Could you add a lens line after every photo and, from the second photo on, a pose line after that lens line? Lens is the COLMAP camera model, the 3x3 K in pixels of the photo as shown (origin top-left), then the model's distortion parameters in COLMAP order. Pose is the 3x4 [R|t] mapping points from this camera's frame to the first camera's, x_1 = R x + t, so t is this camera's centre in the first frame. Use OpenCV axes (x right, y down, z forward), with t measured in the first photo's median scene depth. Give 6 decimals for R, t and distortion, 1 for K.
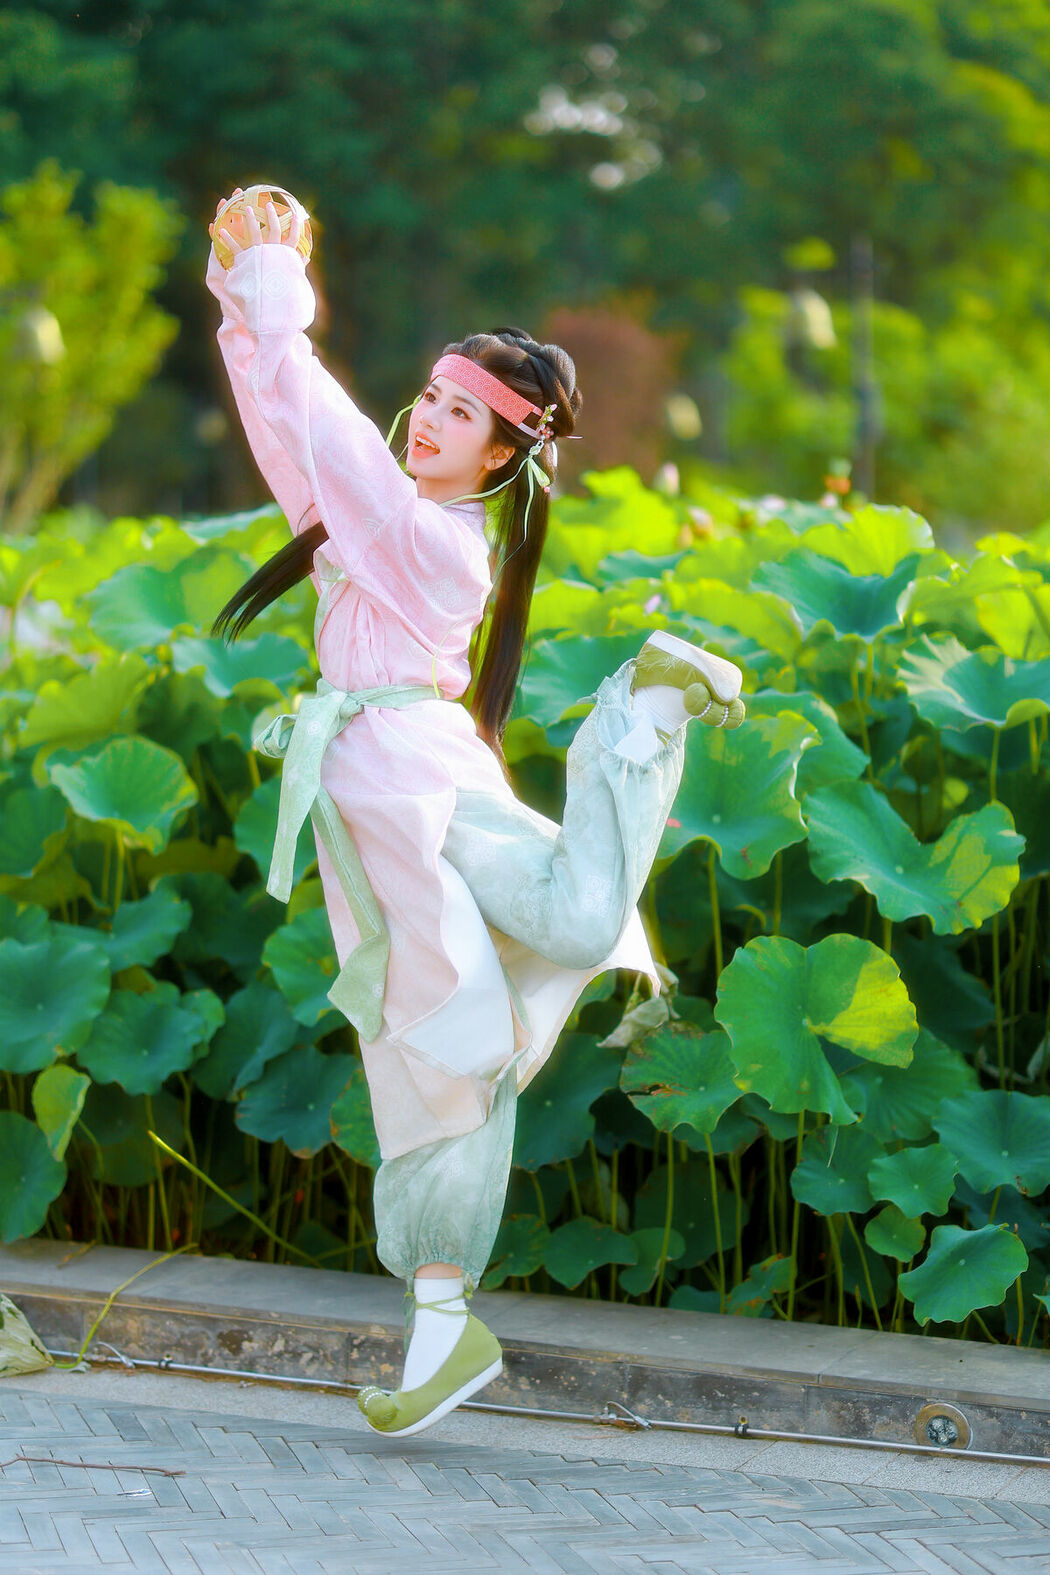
lens RADIAL K [[3896.7, 0, 504.4], [0, 3896.7, 753.8], [0, 0, 1]] dist [0.124468, 0.236036]
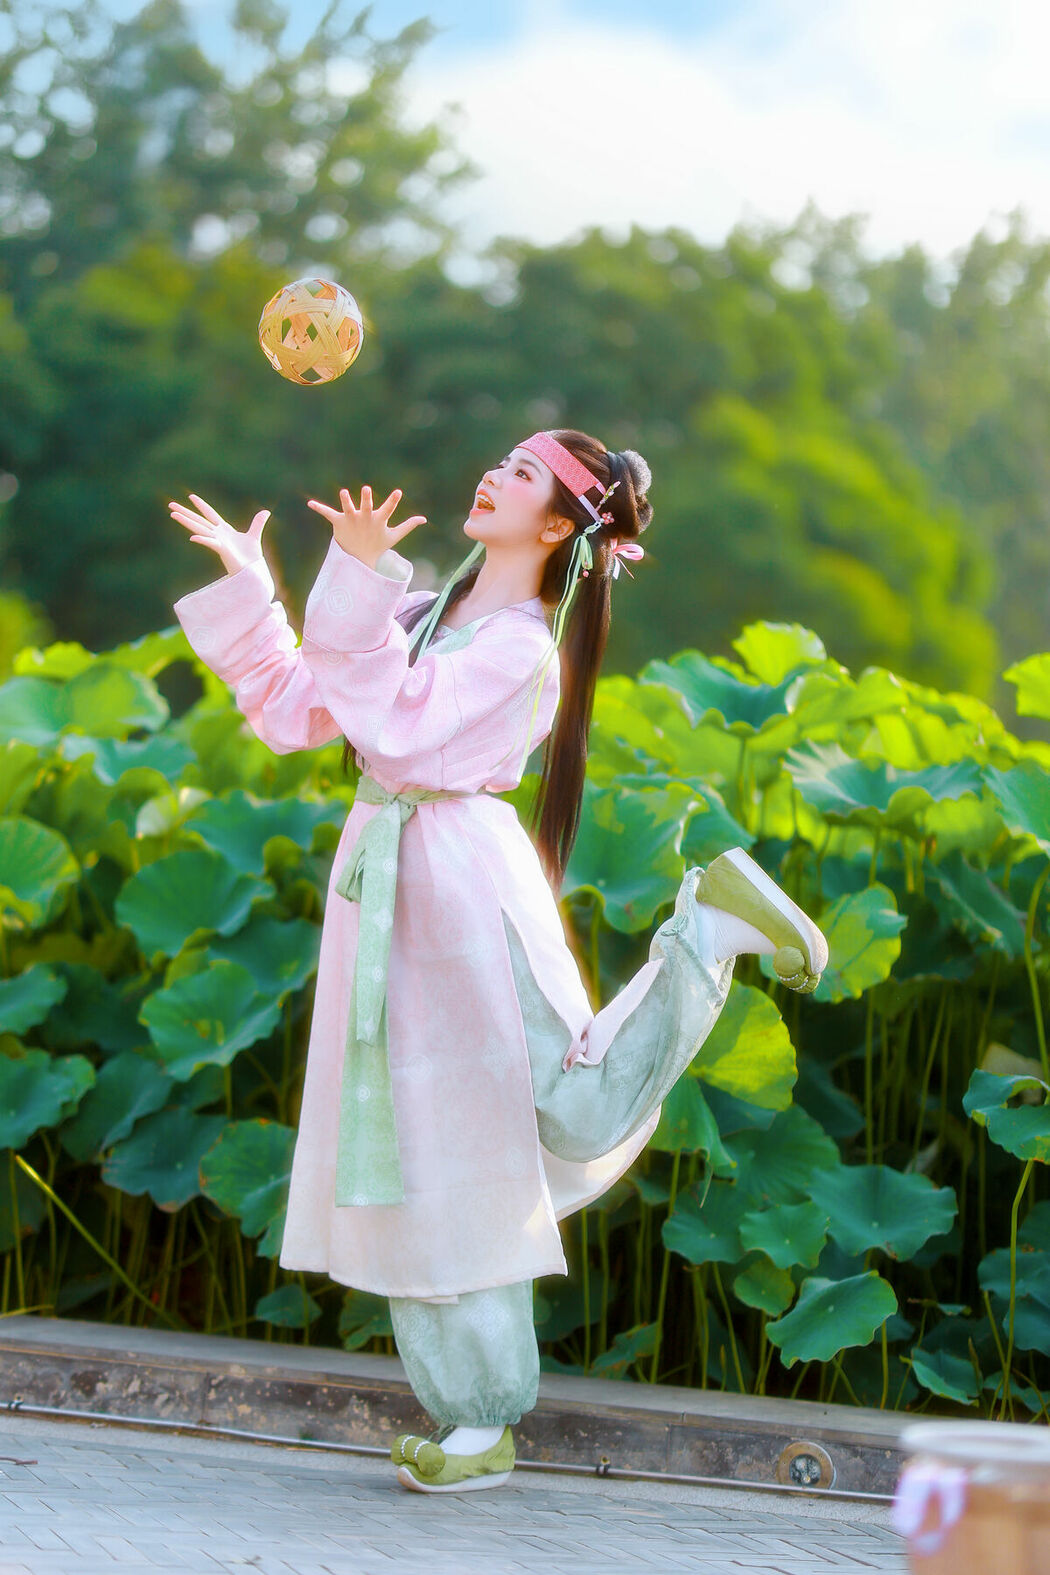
lens RADIAL K [[3896.7, 0, 504.4], [0, 3896.7, 753.8], [0, 0, 1]] dist [0.124468, 0.236036]
pose [[0.997567, 0.057695, 0.039144, -0.012519], [-0.052058, 0.989843, -0.132292, 0.119771], [-0.046379, 0.129932, 0.990438, -0.000627]]
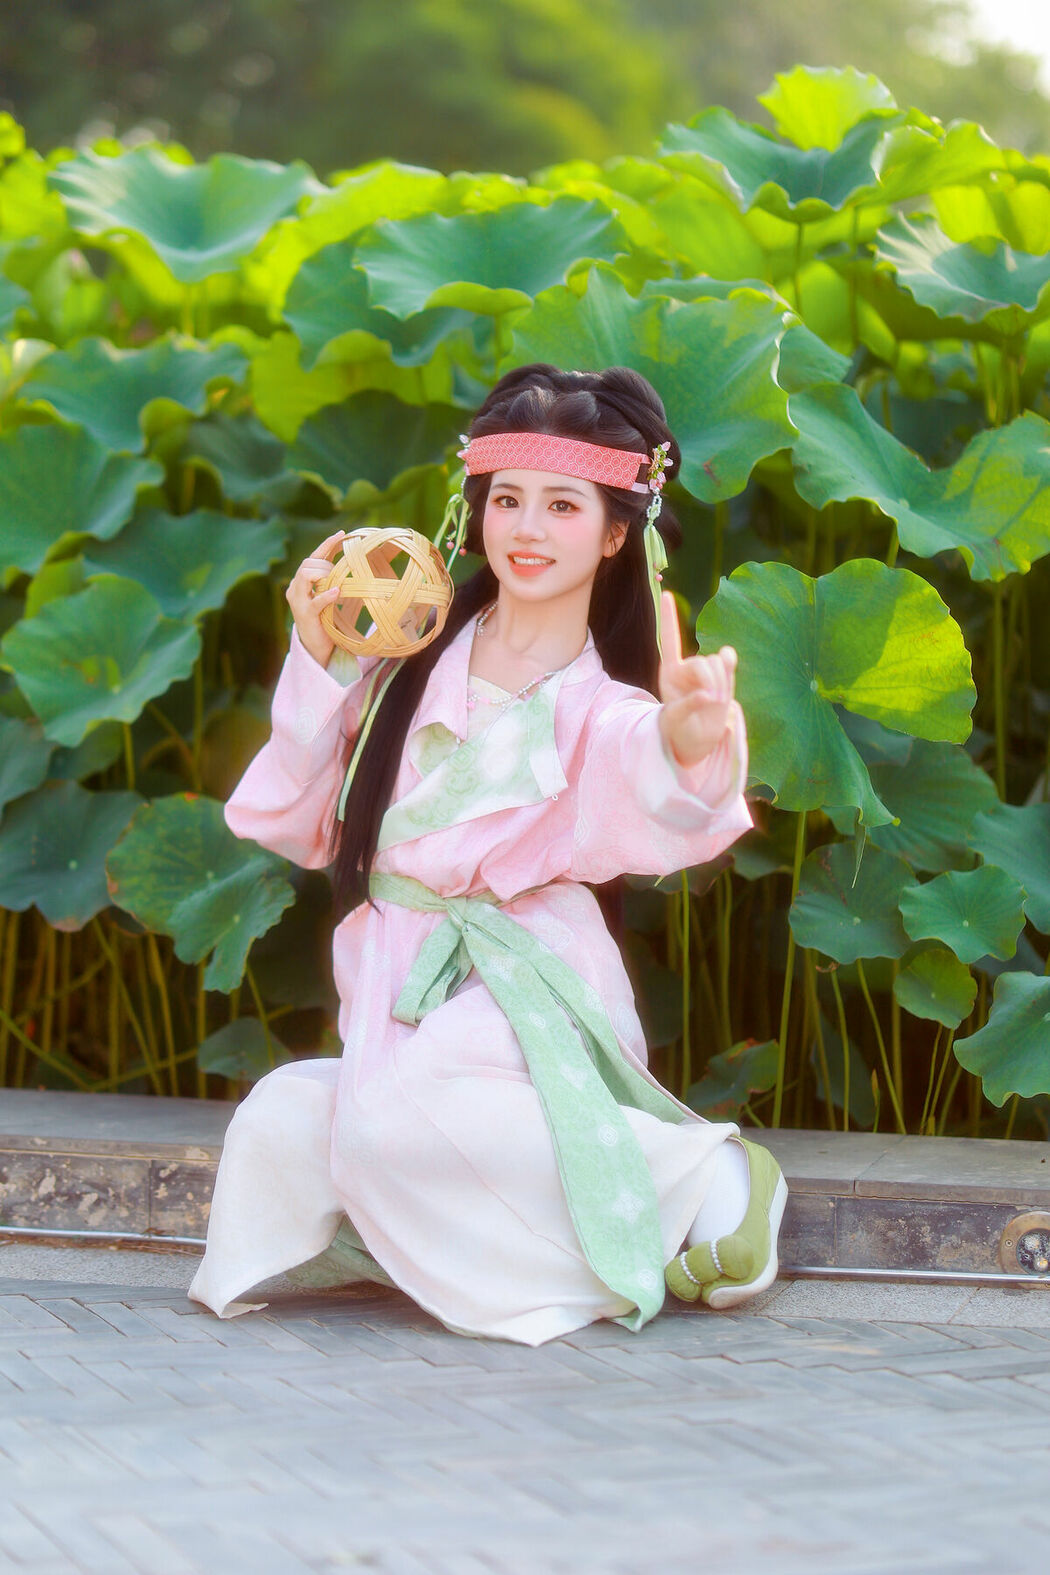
lens RADIAL K [[3896.7, 0, 504.4], [0, 3896.7, 753.8], [0, 0, 1]] dist [0.124468, 0.236036]
pose [[0.992323, -0.013463, 0.122935, -0.061725], [0.016382, 0.999607, -0.022762, 0.092283], [-0.122580, 0.024601, 0.992154, 0.300972]]
